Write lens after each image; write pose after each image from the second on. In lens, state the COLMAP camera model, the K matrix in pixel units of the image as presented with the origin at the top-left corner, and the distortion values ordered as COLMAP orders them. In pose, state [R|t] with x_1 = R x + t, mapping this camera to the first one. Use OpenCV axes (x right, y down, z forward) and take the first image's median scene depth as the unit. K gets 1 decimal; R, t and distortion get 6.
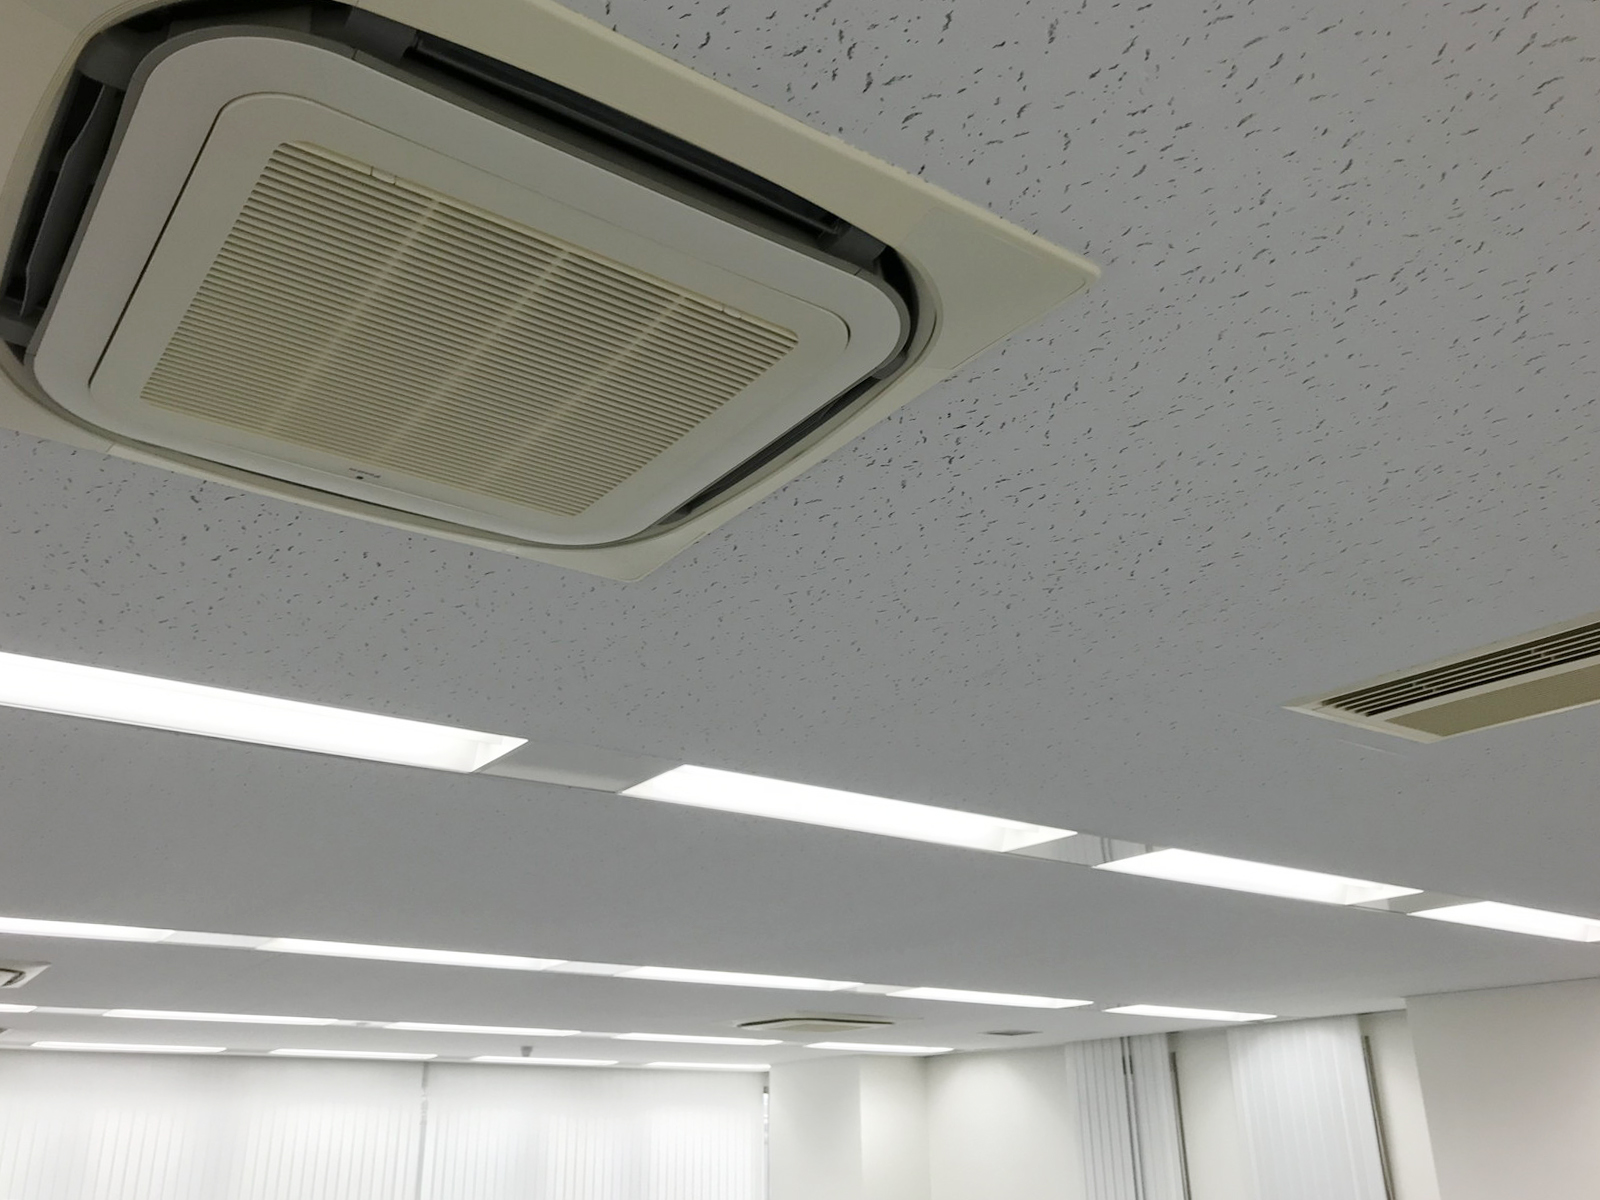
lens RADIAL K [[1344.8, 0, 798.8], [0, 1344.8, 599.3], [0, 0, 1]] dist [0.039024, -0.032336]
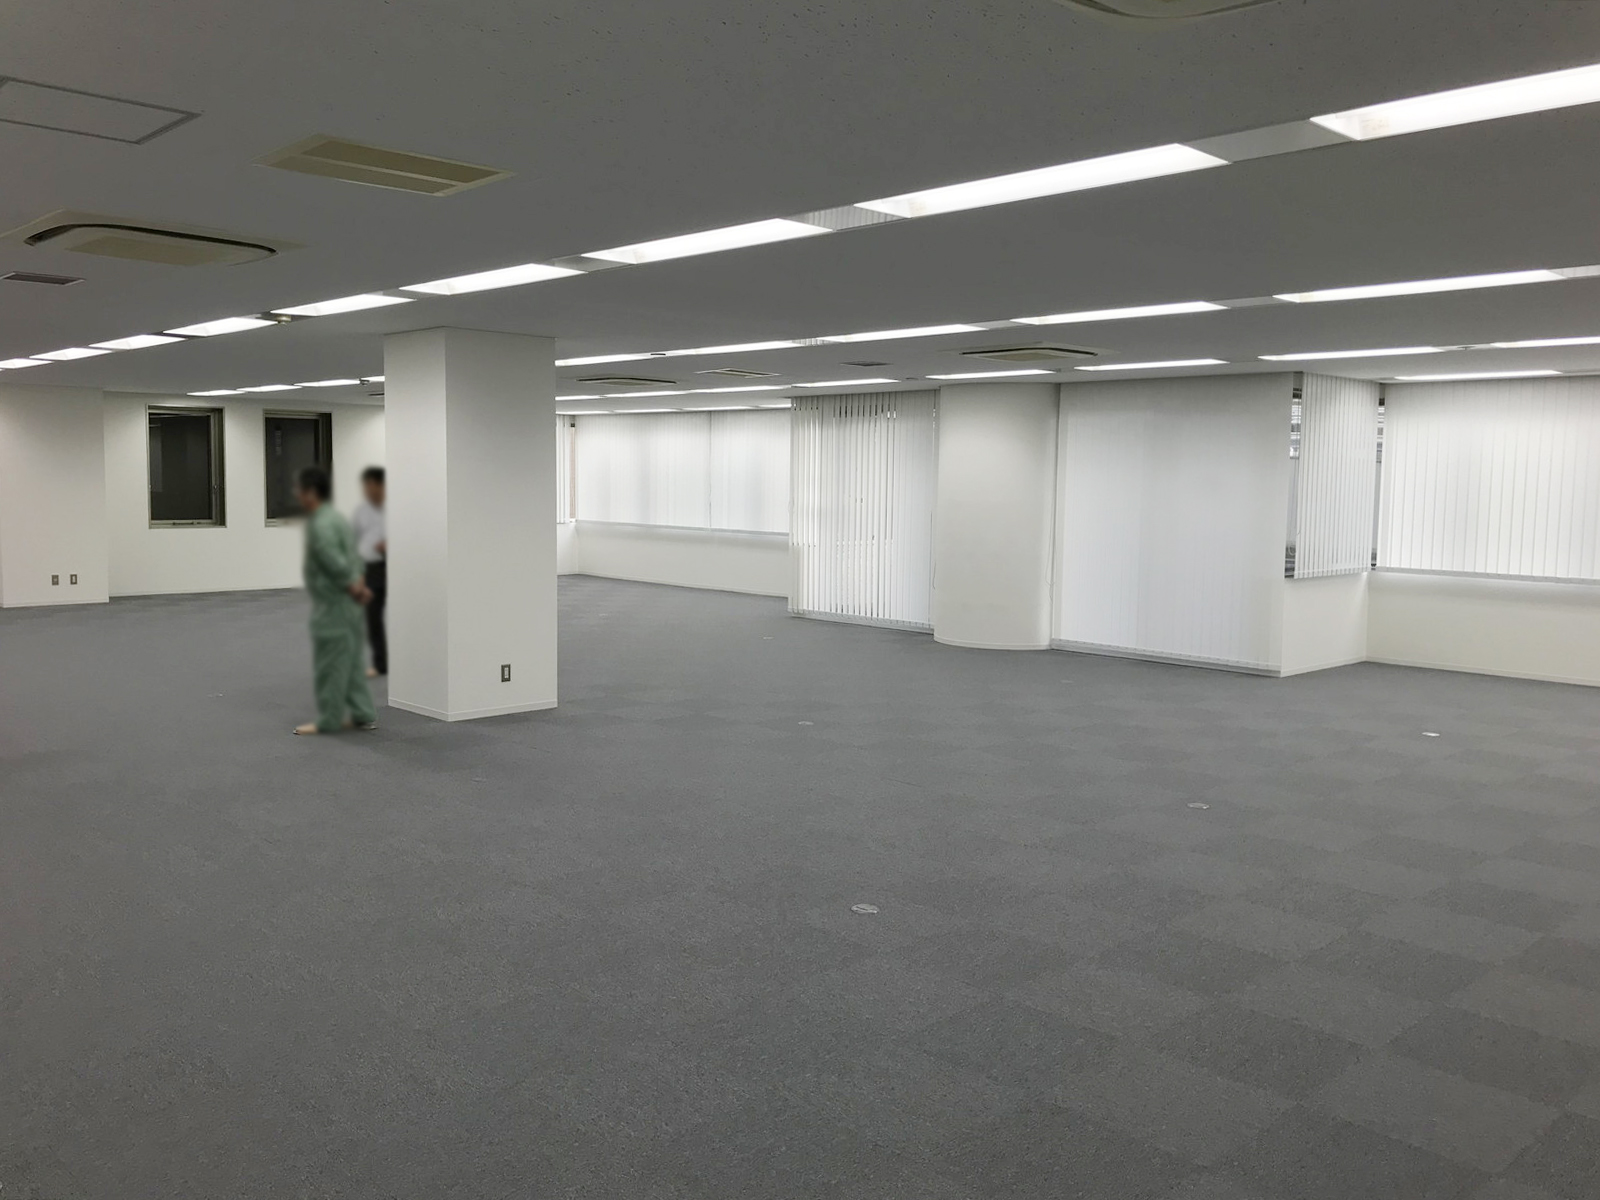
lens RADIAL K [[1344.8, 0, 793.1], [0, 1344.8, 599.2], [0, 0, 1]] dist [0.039024, -0.032336]
pose [[0.133842, 0.102989, -0.985637, 0.524667], [0.367150, 0.918657, 0.145846, 0.124332], [0.920482, -0.381396, 0.085143, 0.303877]]
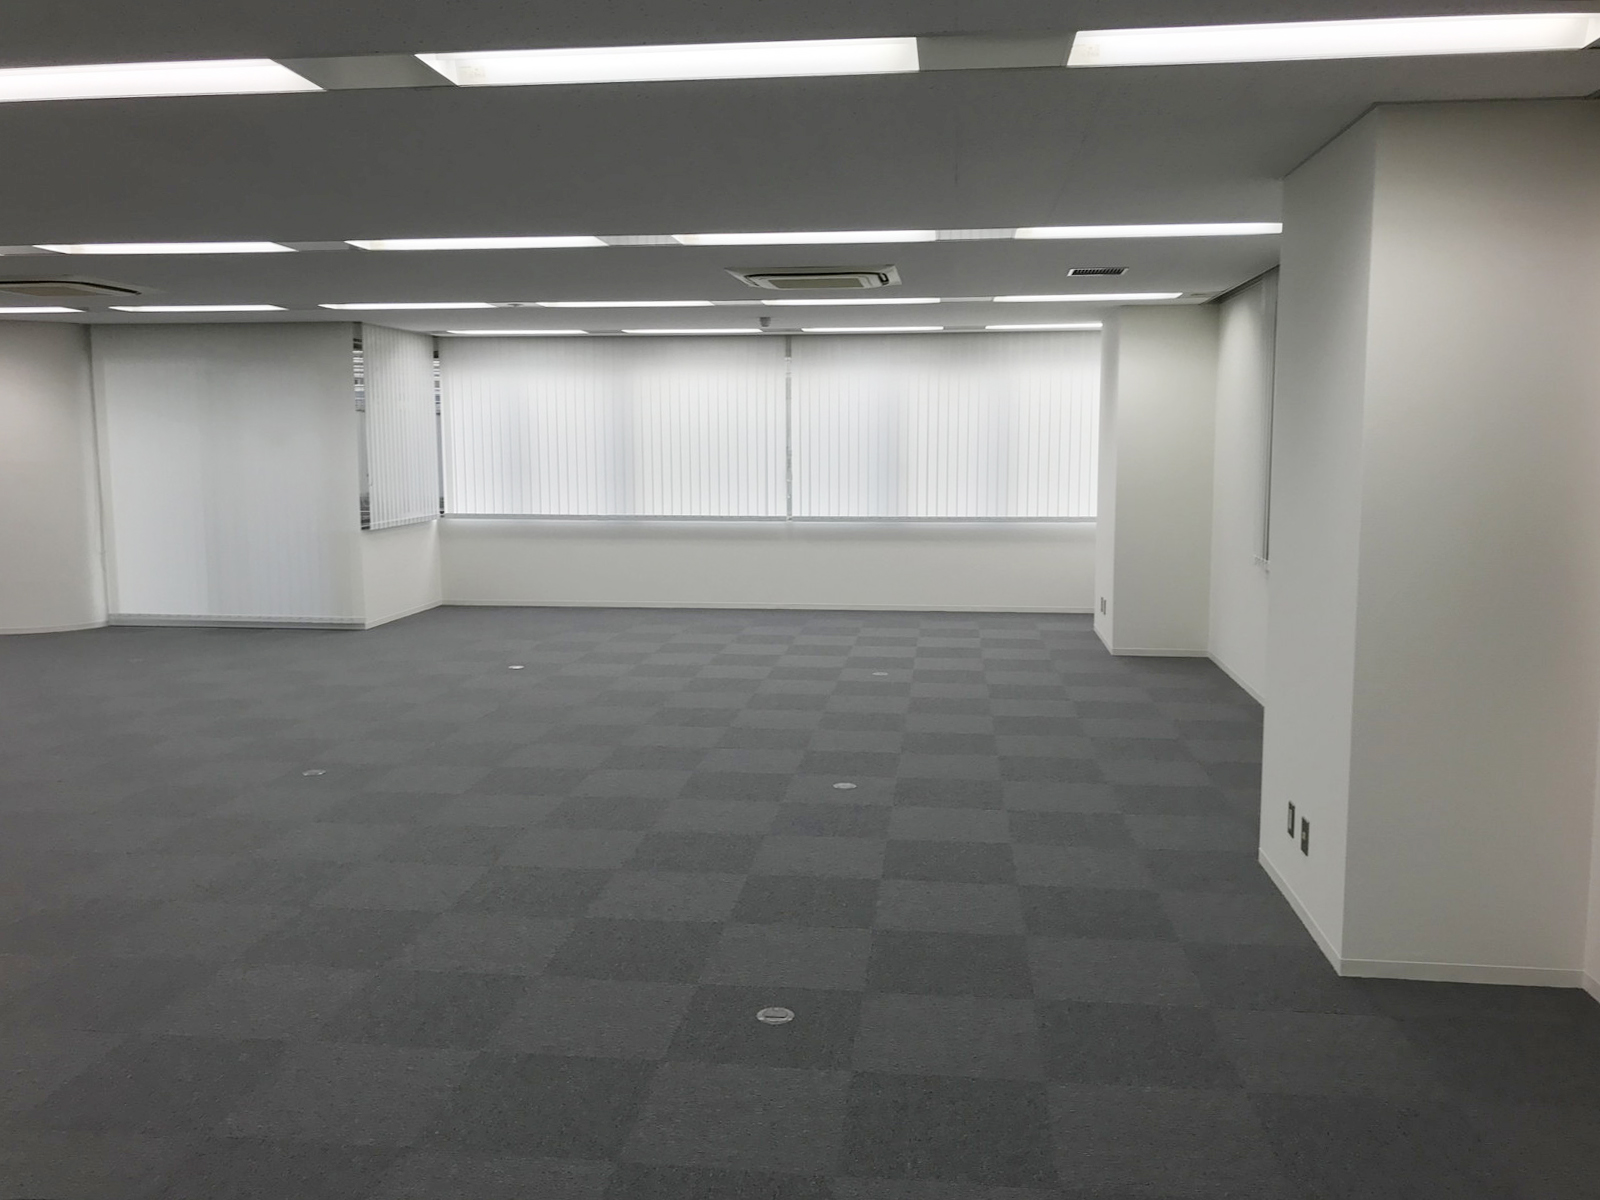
lens RADIAL K [[1344.8, 0, 792.4], [0, 1344.8, 596.7], [0, 0, 1]] dist [0.039024, -0.032336]
pose [[0.726997, 0.090992, -0.680585, 0.497064], [0.260110, 0.880815, 0.395610, 0.120623], [0.635467, -0.464634, 0.616682, 0.293190]]
